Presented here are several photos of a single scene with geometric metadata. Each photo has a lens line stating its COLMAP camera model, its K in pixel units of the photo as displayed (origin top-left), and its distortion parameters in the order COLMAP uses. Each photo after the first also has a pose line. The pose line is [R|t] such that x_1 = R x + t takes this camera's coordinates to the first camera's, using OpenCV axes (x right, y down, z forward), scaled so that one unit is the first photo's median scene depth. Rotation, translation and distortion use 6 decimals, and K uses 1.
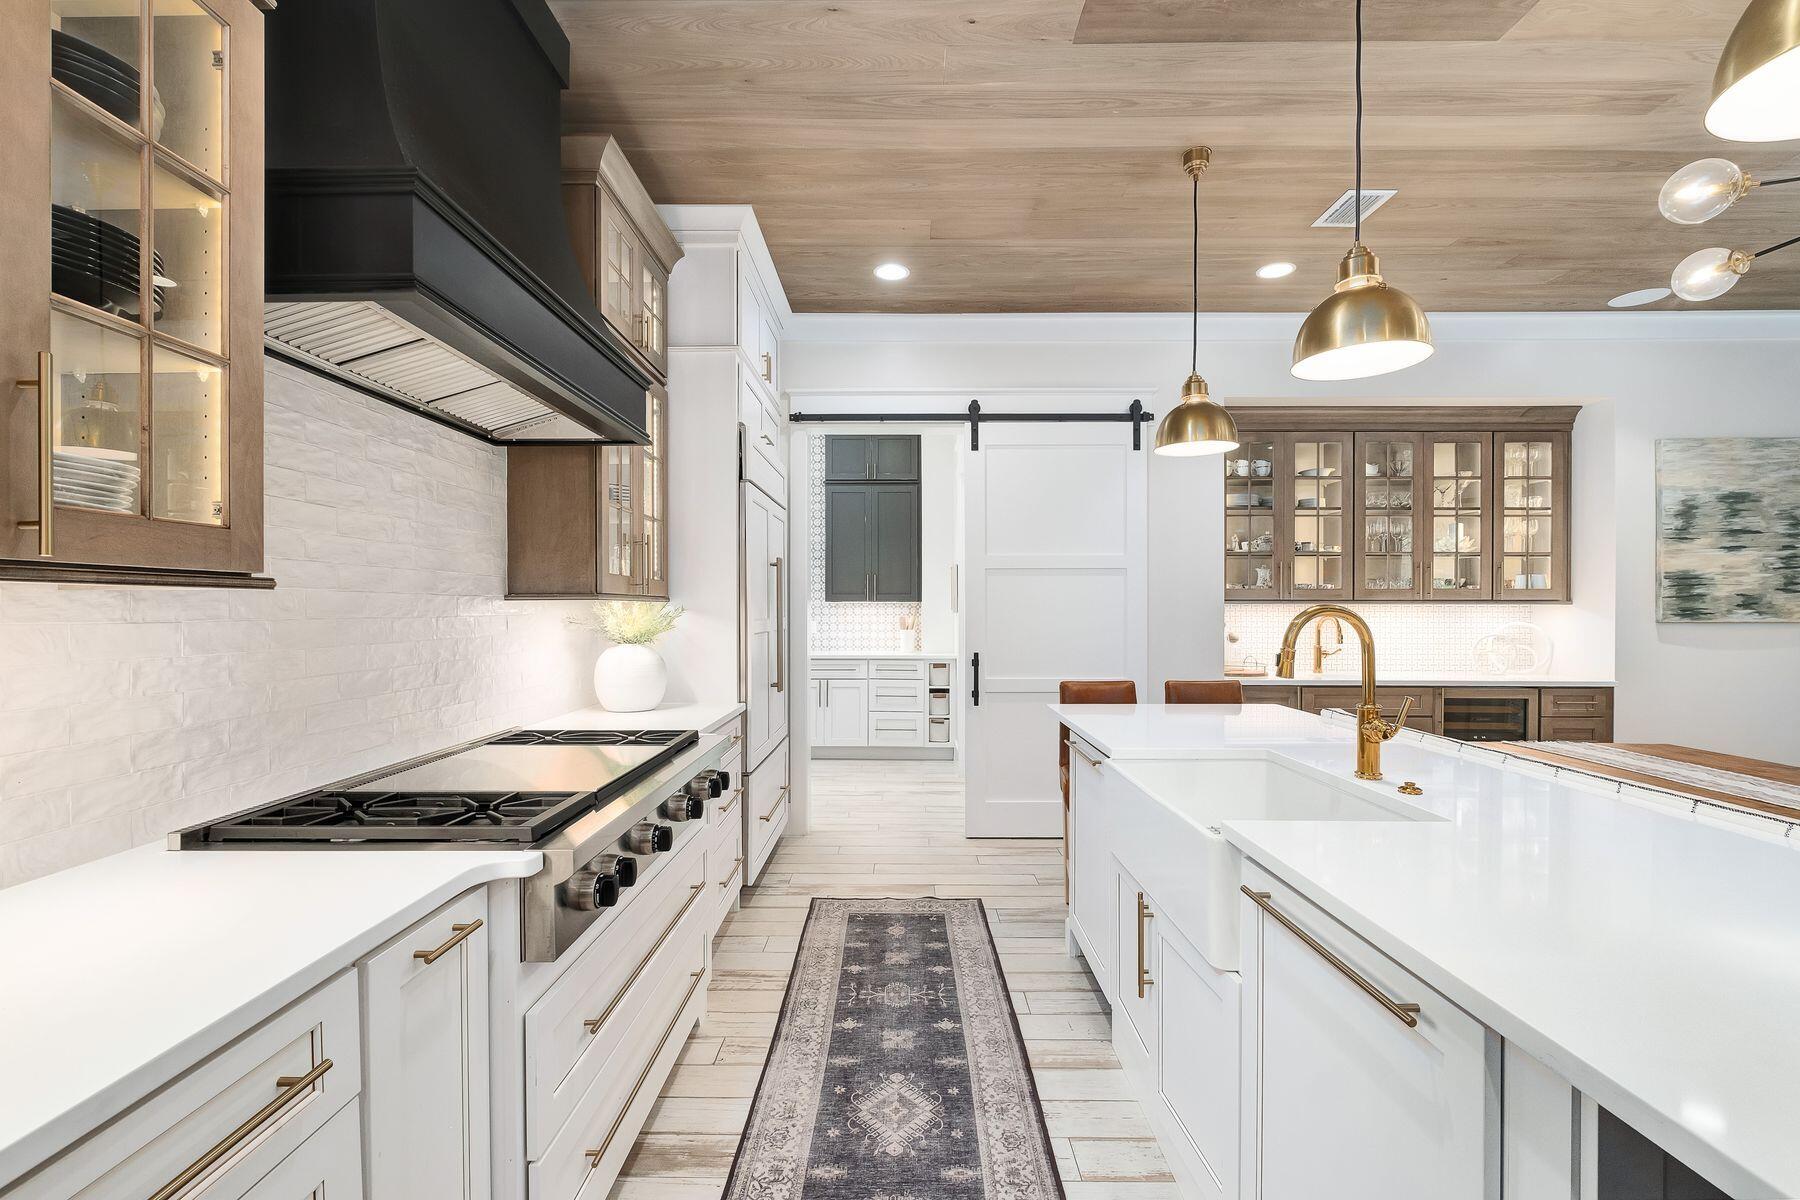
lens RADIAL K [[783.4, 0, 896.3], [0, 783.4, 600.3], [0, 0, 1]] dist [-0.002775, -0.000628]
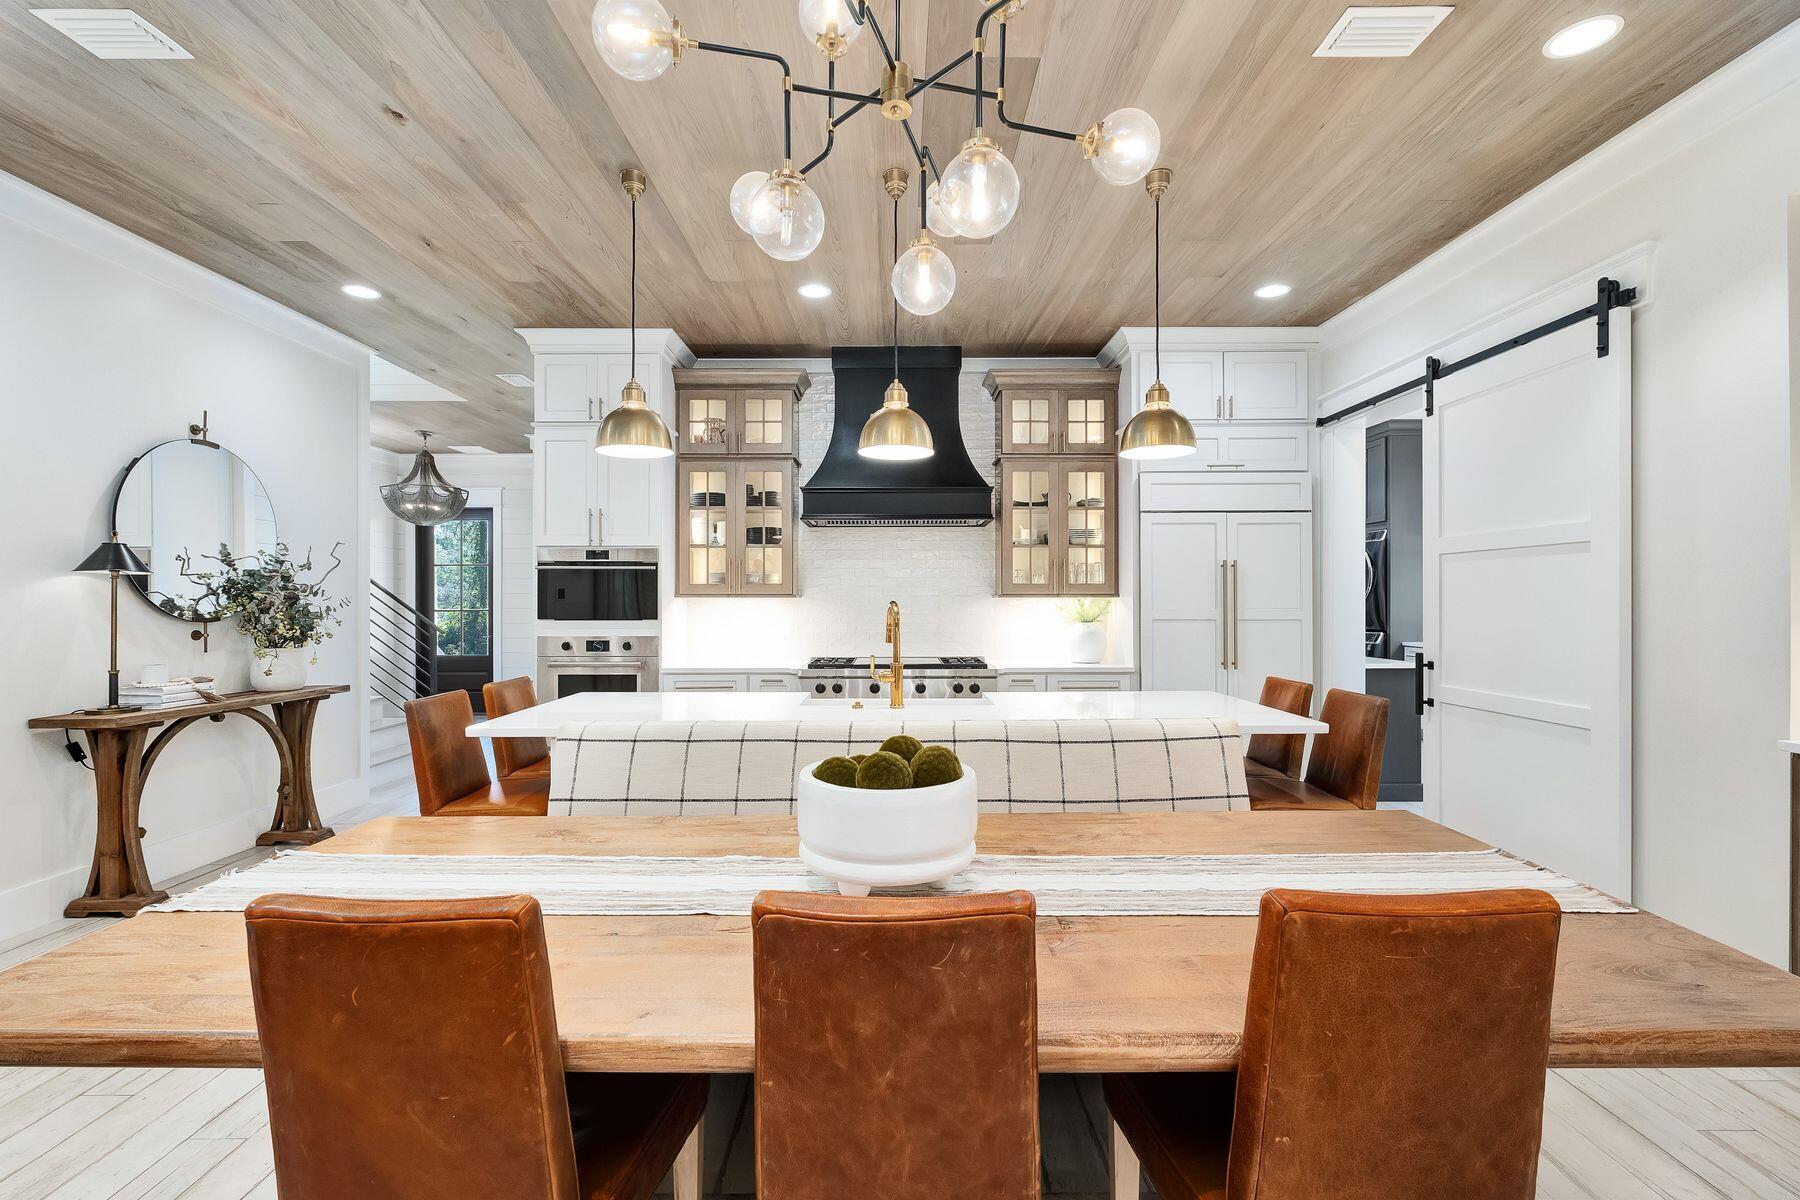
lens RADIAL K [[783.4, 0, 896.3], [0, 783.4, 600.3], [0, 0, 1]] dist [-0.002775, -0.000628]
pose [[0.008564, 0.001509, -0.999962, 0.964481], [0.005902, 0.999981, 0.001559, 0.003333], [0.999946, -0.005915, 0.008554, 0.422760]]
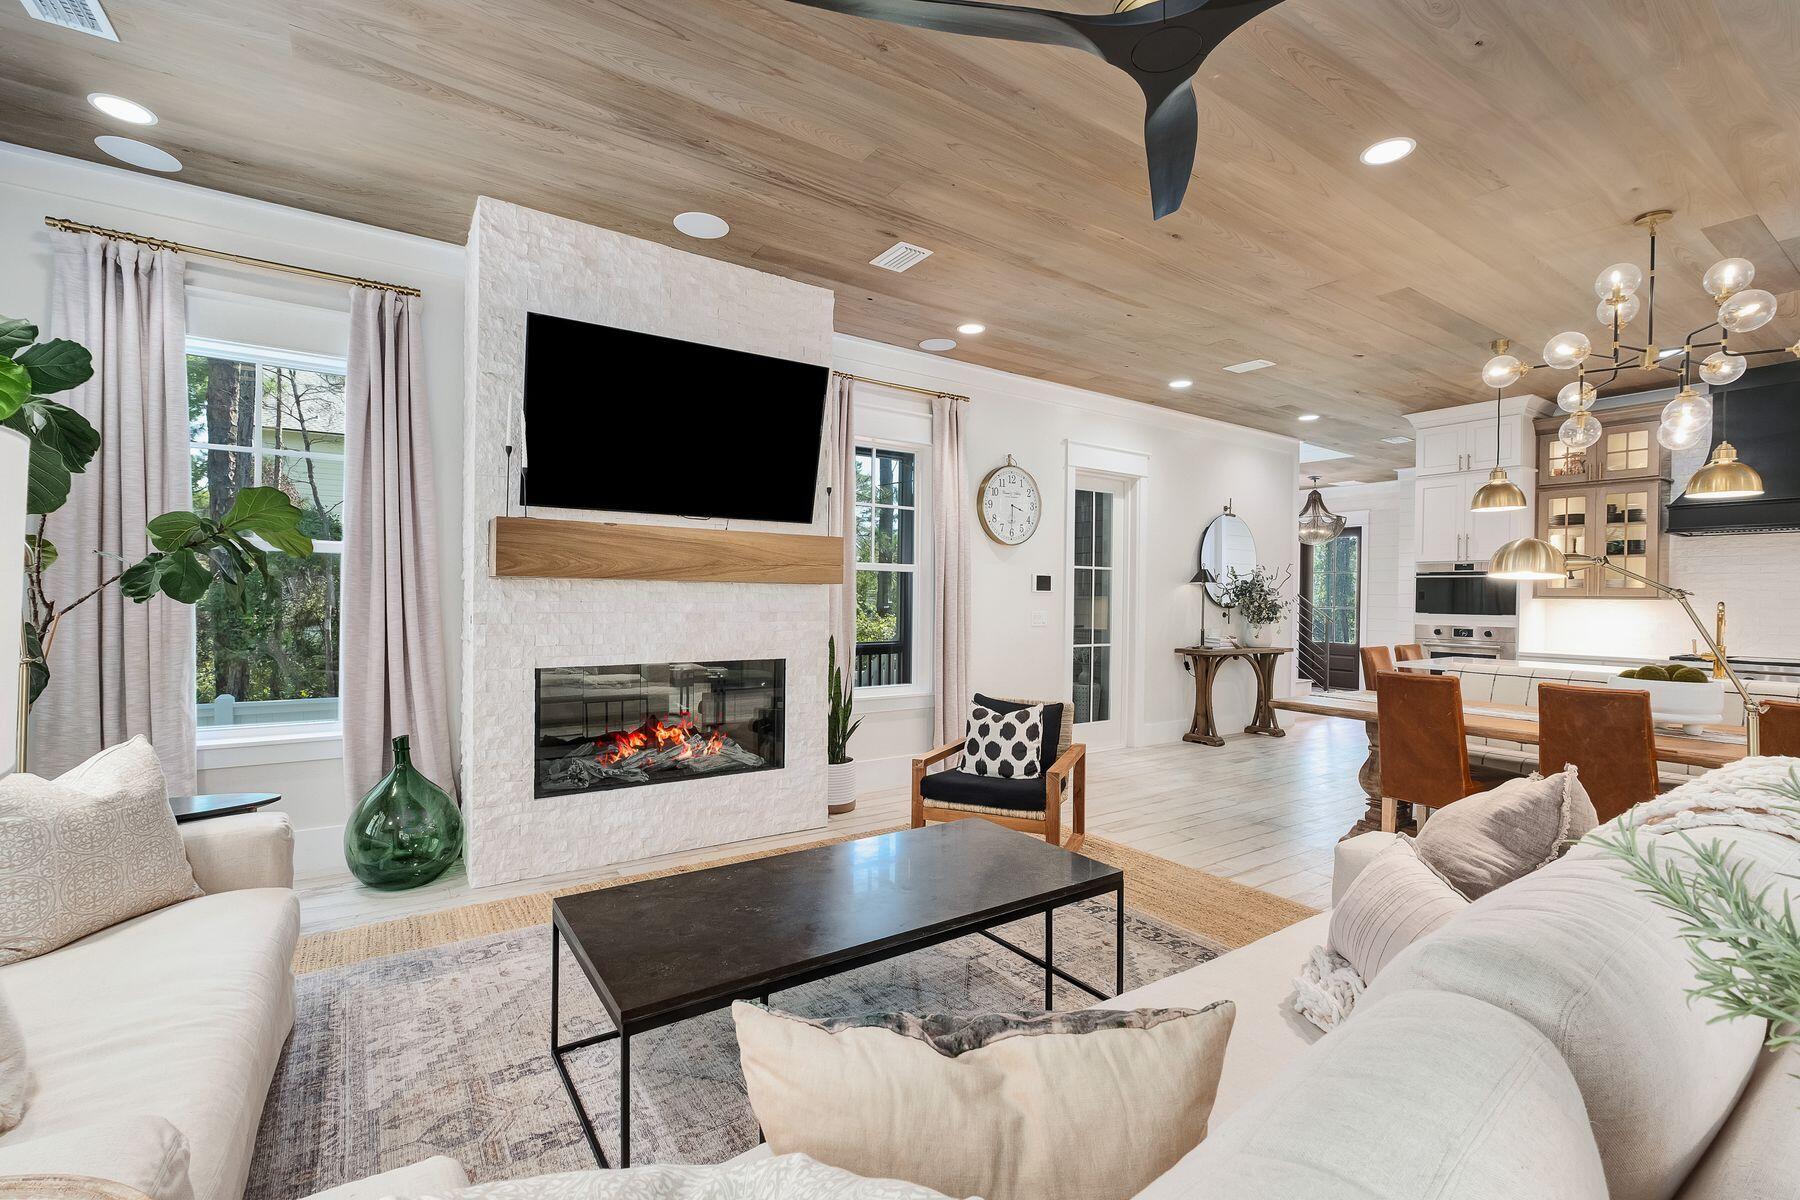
lens RADIAL K [[783.4, 0, 896.3], [0, 783.4, 600.3], [0, 0, 1]] dist [-0.002775, -0.000628]
pose [[-0.821638, -0.006911, -0.569968, 1.657299], [-0.010156, 0.999945, 0.002515, 0.011020], [0.569919, 0.007855, -0.821663, 0.641401]]
